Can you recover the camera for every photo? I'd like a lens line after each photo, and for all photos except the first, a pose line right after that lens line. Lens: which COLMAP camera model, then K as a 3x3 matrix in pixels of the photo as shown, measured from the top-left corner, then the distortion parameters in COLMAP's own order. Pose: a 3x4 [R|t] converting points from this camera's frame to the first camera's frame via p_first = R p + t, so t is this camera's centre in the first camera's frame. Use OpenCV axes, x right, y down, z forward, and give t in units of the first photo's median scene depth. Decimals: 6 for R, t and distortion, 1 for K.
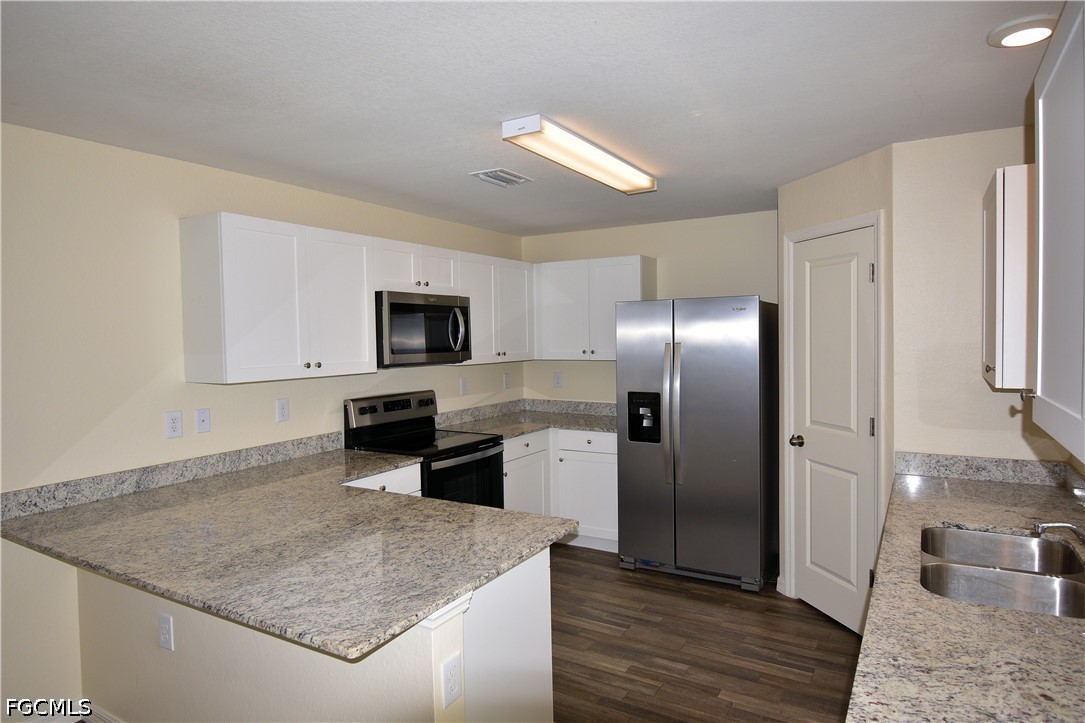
lens RADIAL K [[664.0, 0, 540.7], [0, 664.0, 362.3], [0, 0, 1]] dist [0.000735, -0.007673]
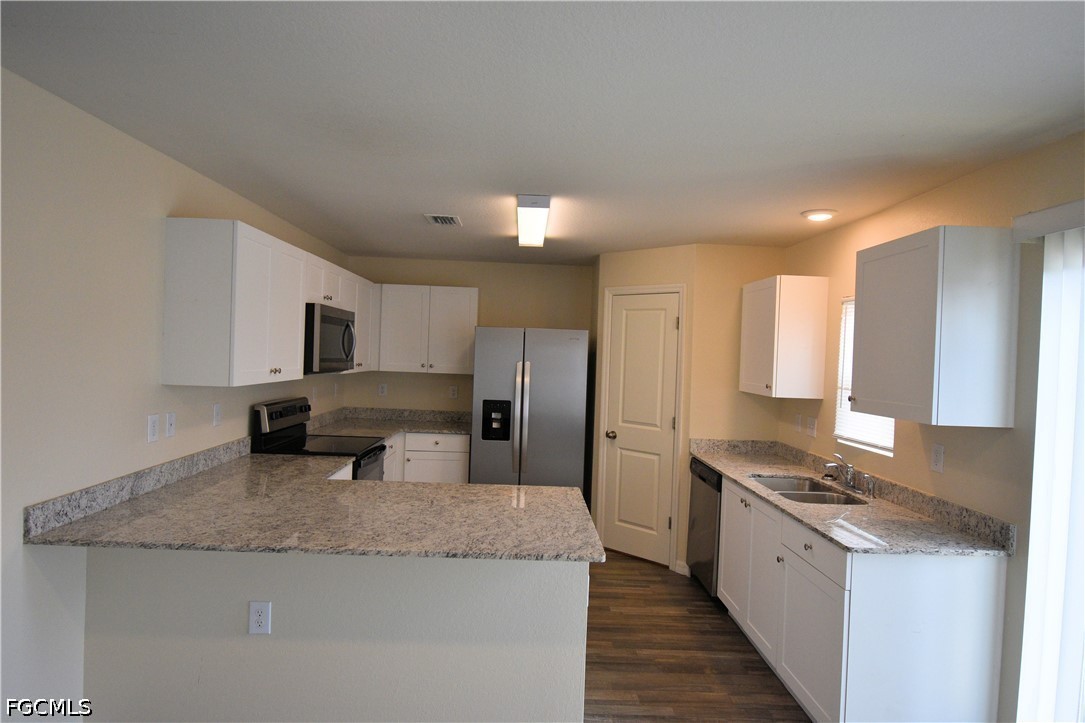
lens RADIAL K [[664.0, 0, 539.9], [0, 664.0, 361.1], [0, 0, 1]] dist [0.000735, -0.007673]
pose [[0.831350, 0.040981, 0.554236, -0.596077], [-0.027454, 0.999088, -0.032693, 0.012670], [-0.555071, 0.011963, 0.831717, -0.103730]]
